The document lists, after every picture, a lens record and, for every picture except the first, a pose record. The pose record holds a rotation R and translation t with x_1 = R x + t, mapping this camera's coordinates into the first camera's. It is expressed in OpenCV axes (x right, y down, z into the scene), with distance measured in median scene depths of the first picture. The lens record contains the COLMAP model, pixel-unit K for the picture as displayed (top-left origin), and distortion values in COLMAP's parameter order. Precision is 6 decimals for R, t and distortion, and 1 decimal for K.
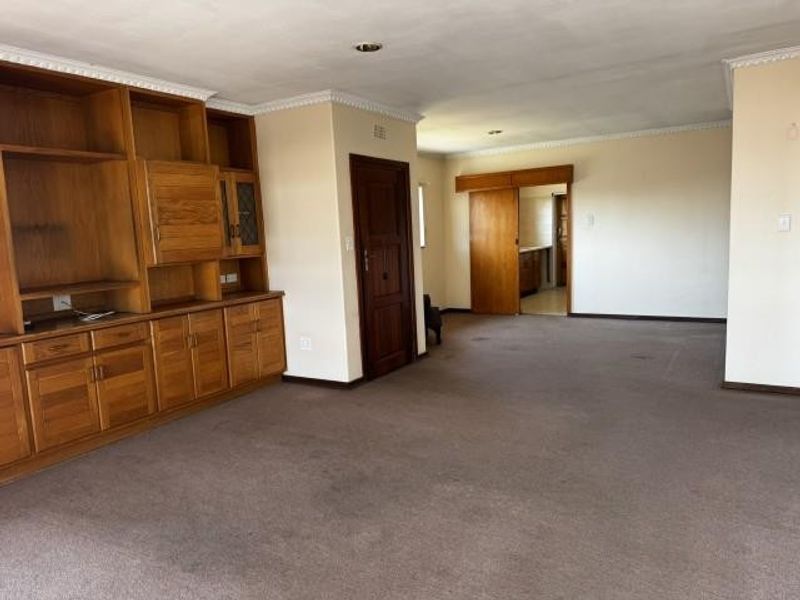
lens RADIAL K [[579.1, 0, 400.0], [0, 579.1, 300.0], [0, 0, 1]] dist [0.057164, -0.000233]
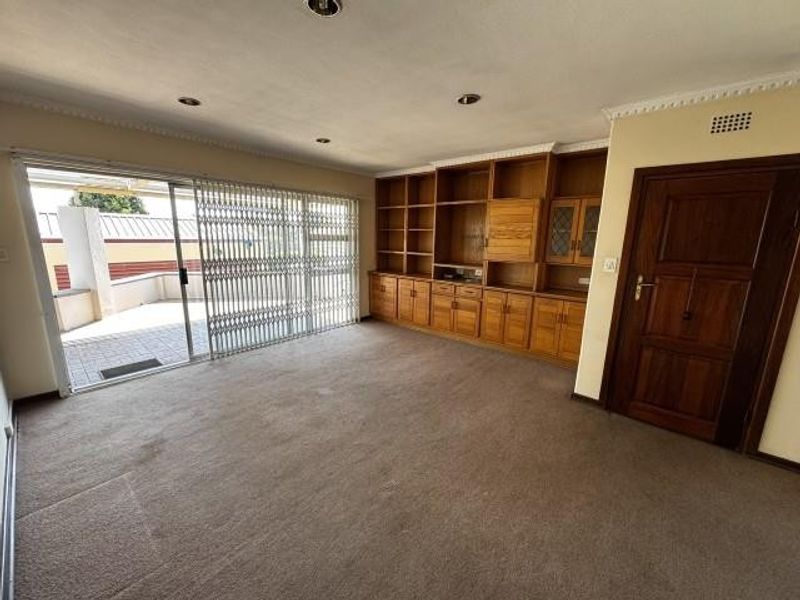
lens RADIAL K [[325.6, 0, 400.0], [0, 325.6, 300.0], [0, 0, 1]] dist [-0.000836, 0.000311]
pose [[-0.176541, 0.231438, -0.956697, 0.552508], [-0.139451, 0.956279, 0.257070, -0.144894], [0.974365, 0.178795, -0.136548, 0.805961]]
